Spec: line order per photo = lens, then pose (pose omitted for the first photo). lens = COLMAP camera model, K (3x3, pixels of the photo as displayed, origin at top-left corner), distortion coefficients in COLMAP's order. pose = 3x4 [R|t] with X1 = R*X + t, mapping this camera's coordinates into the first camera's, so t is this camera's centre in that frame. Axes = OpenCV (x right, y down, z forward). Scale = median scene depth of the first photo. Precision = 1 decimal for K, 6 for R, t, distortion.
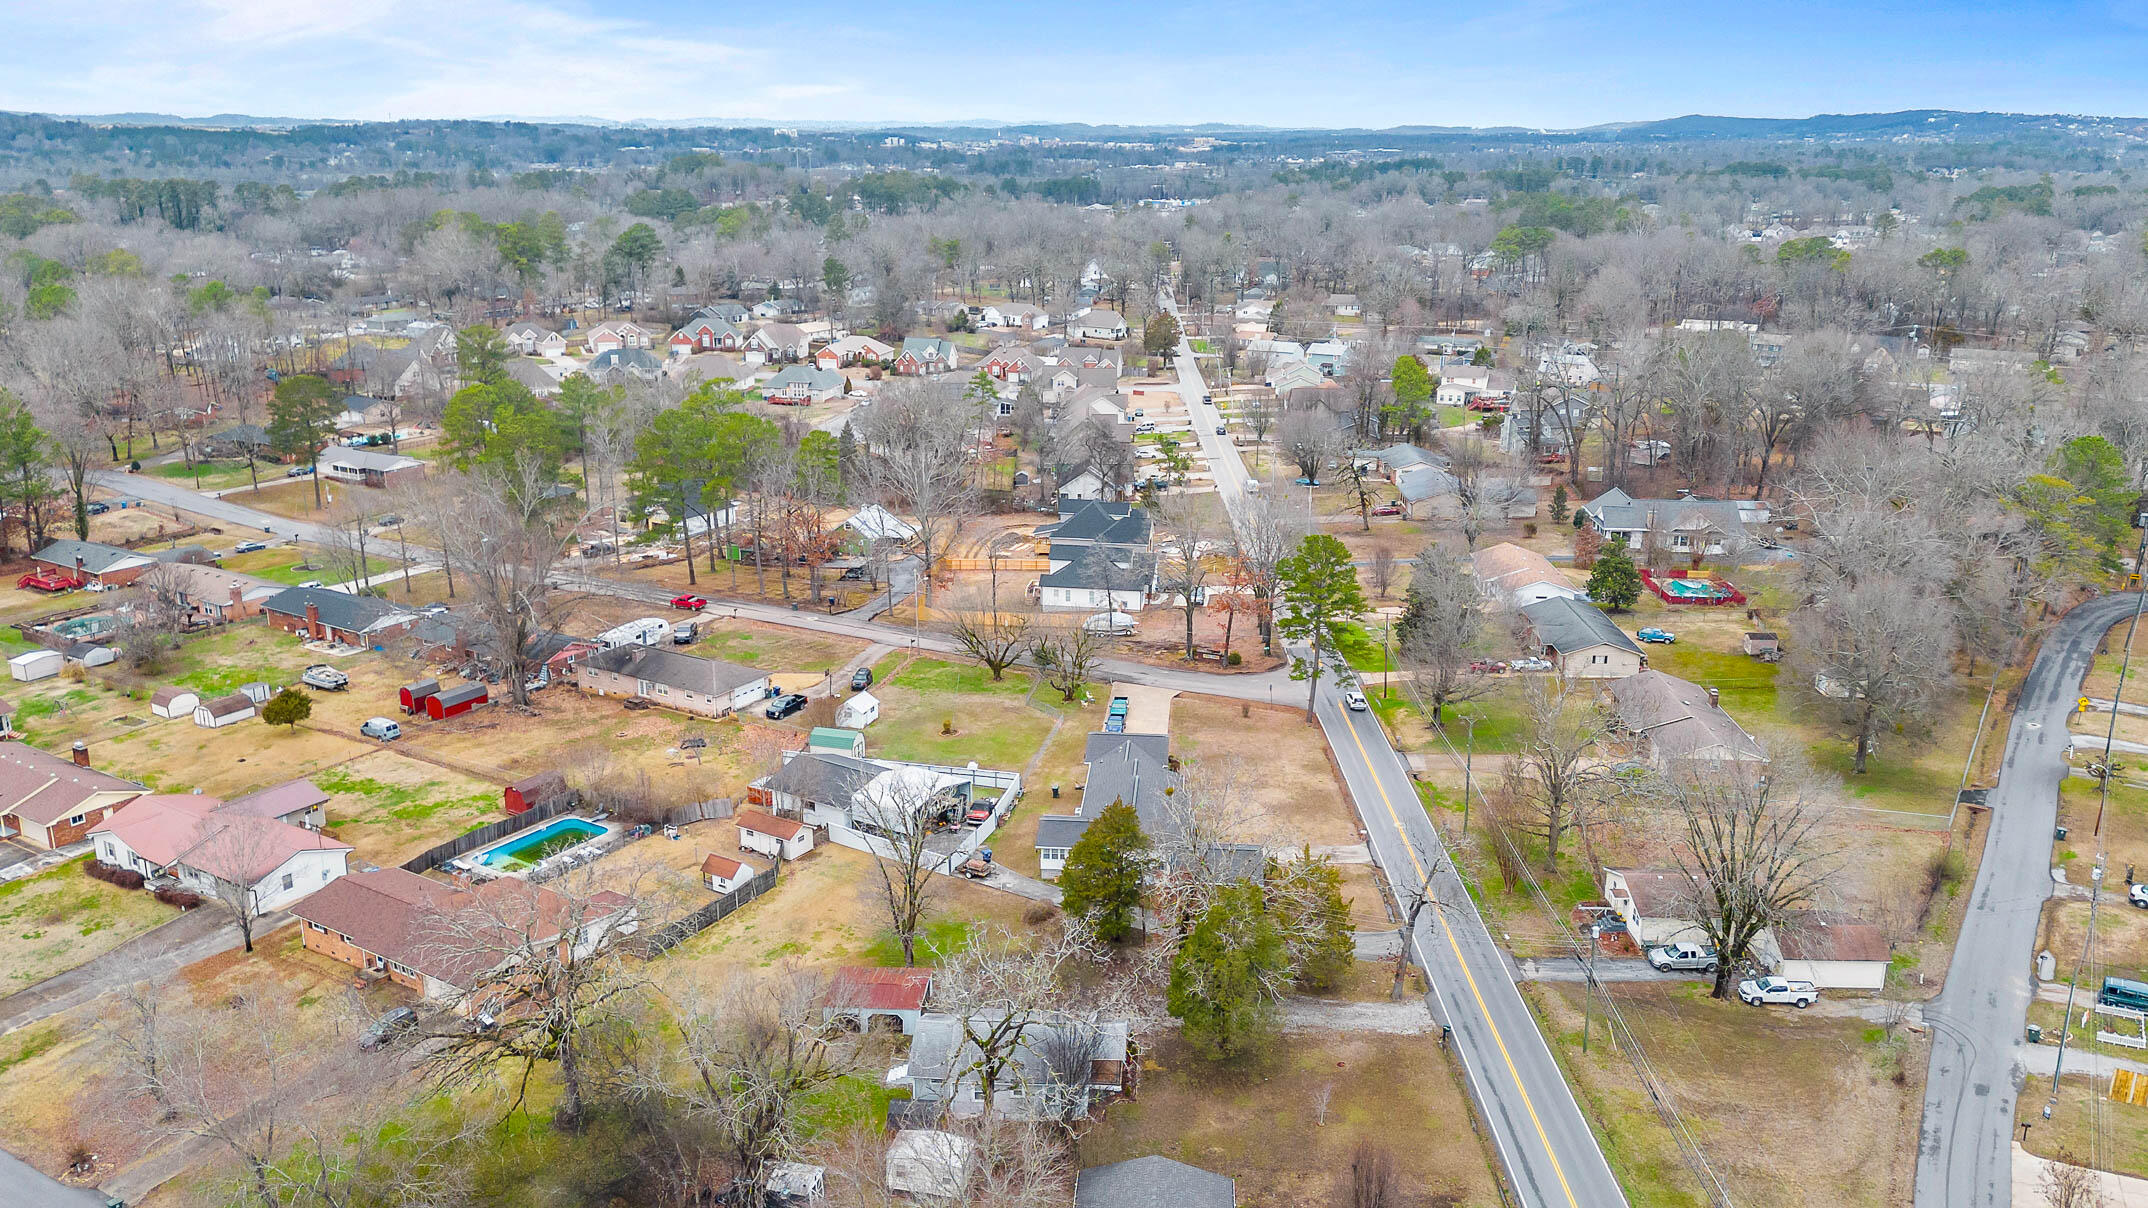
lens RADIAL K [[1662.1, 0, 1074.0], [0, 1662.1, 604.0], [0, 0, 1]] dist [0.111062, -0.132109]
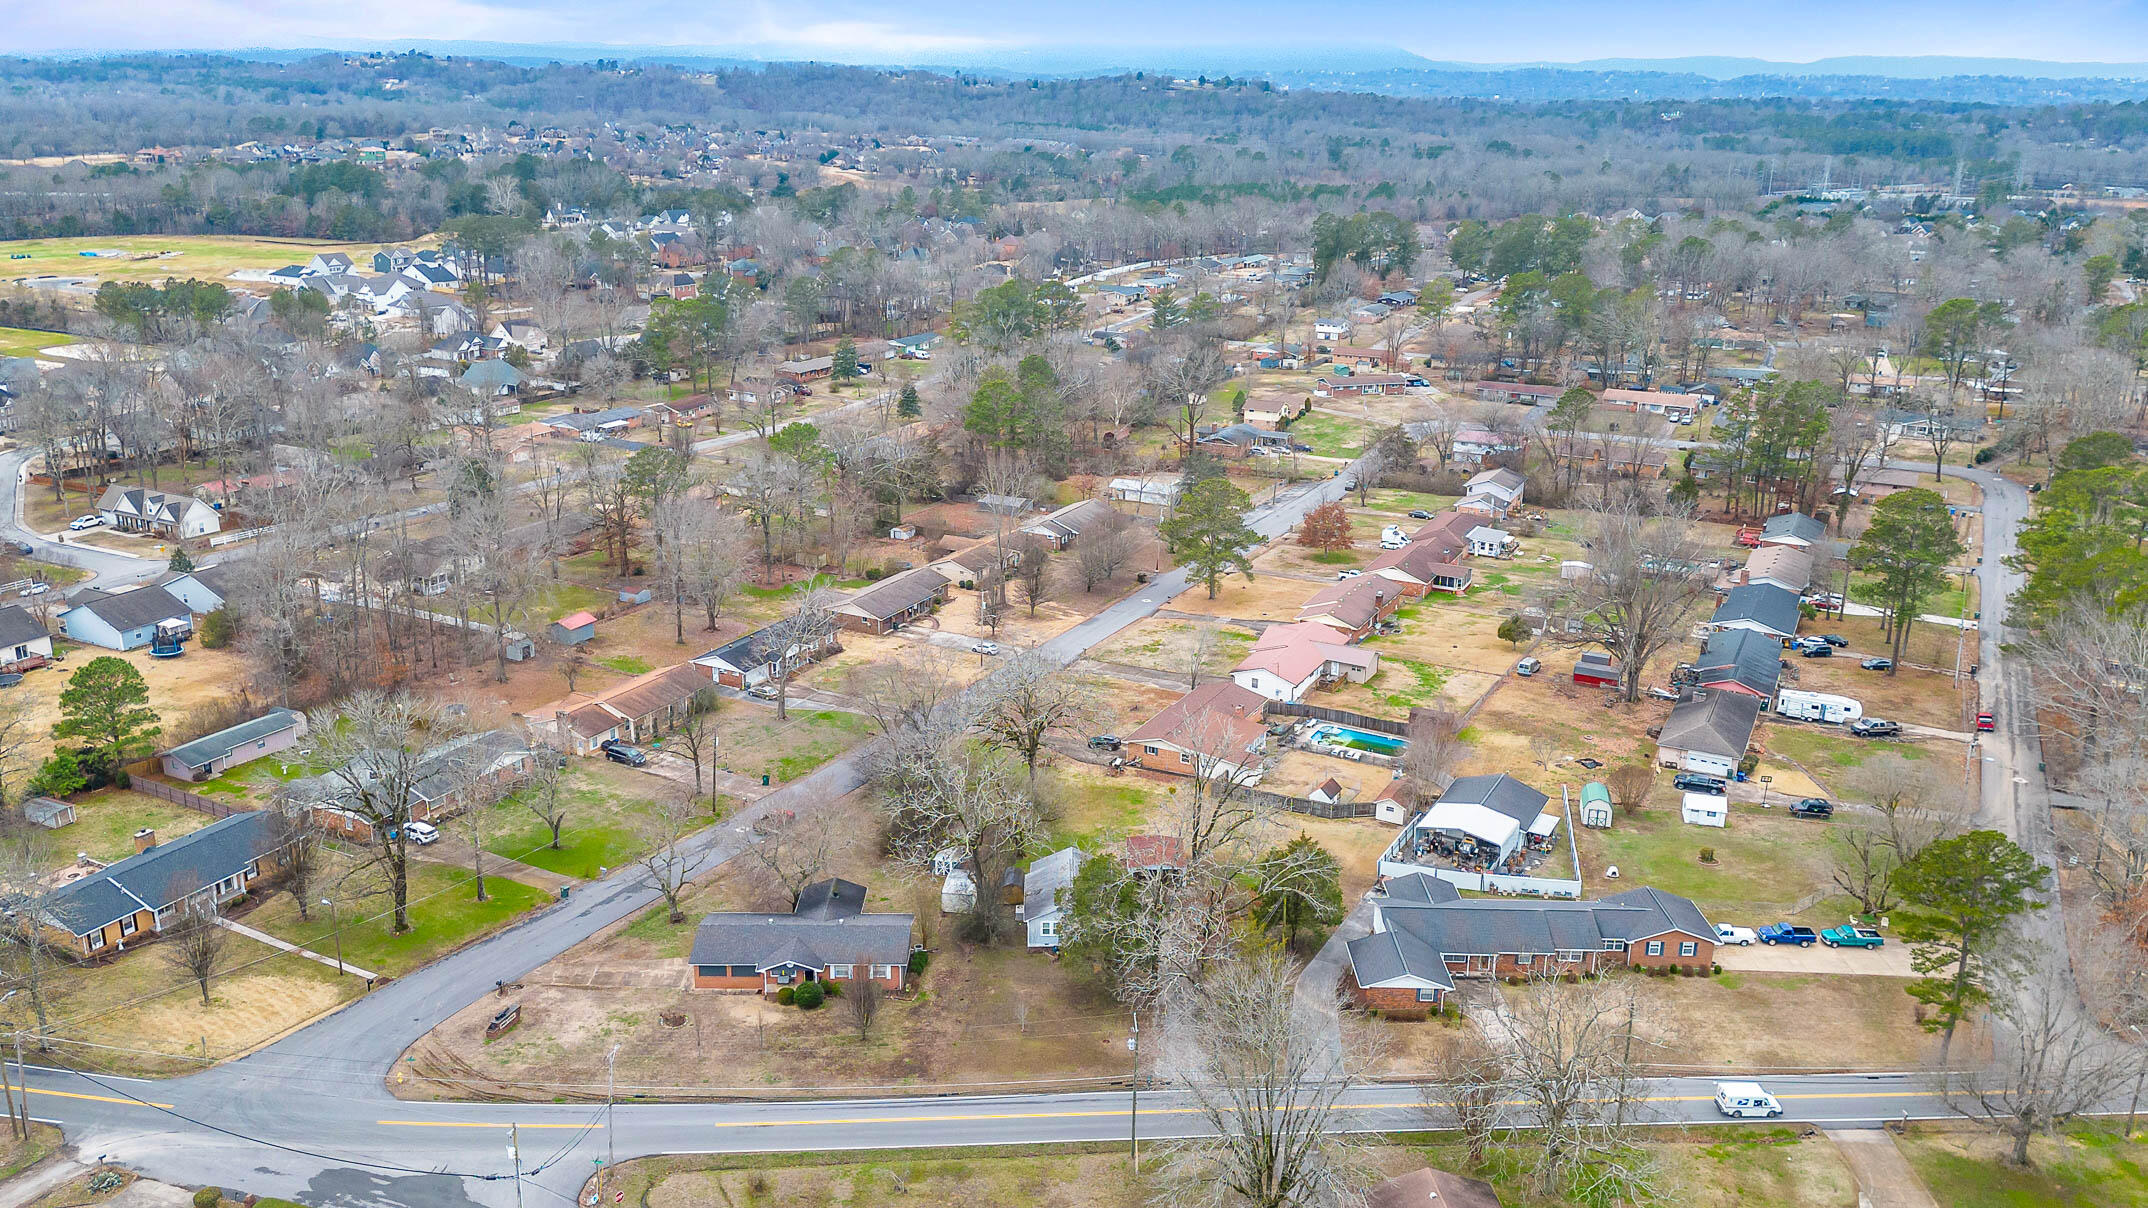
lens RADIAL K [[1662.1, 0, 1074.0], [0, 1662.1, 604.0], [0, 0, 1]] dist [0.111062, -0.132109]
pose [[0.075964, 0.296318, -0.952064, 0.744166], [-0.286968, 0.920922, 0.263728, -0.200823], [0.954923, 0.253178, 0.154991, 0.436124]]
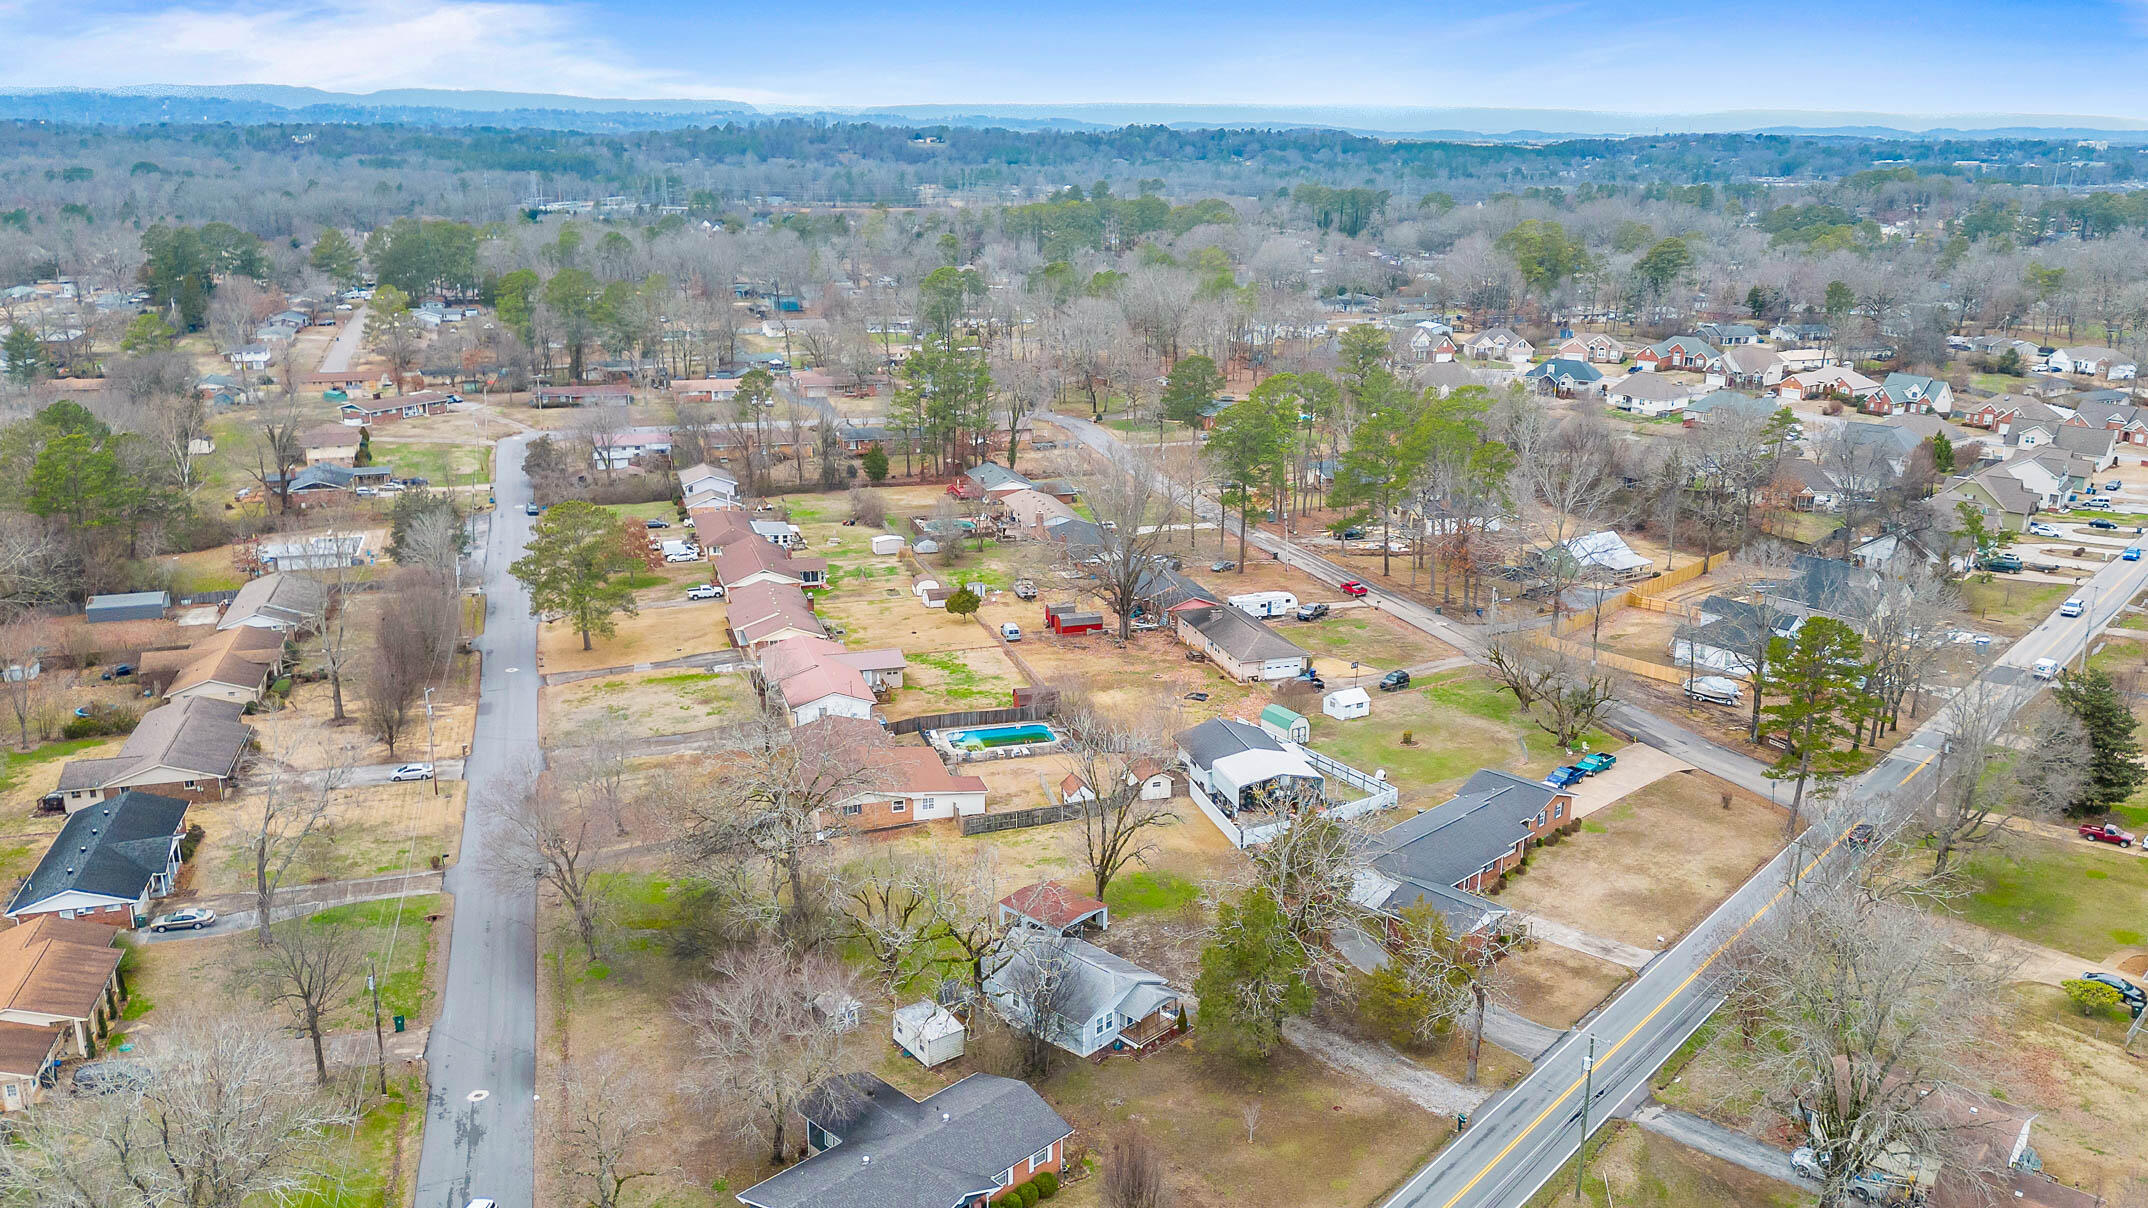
lens RADIAL K [[1662.1, 0, 1074.0], [0, 1662.1, 604.0], [0, 0, 1]] dist [0.111062, -0.132109]
pose [[0.756783, 0.182184, -0.627764, 0.371895], [-0.186608, 0.980623, 0.059628, -0.026177], [0.626464, 0.072020, 0.776116, 0.078106]]
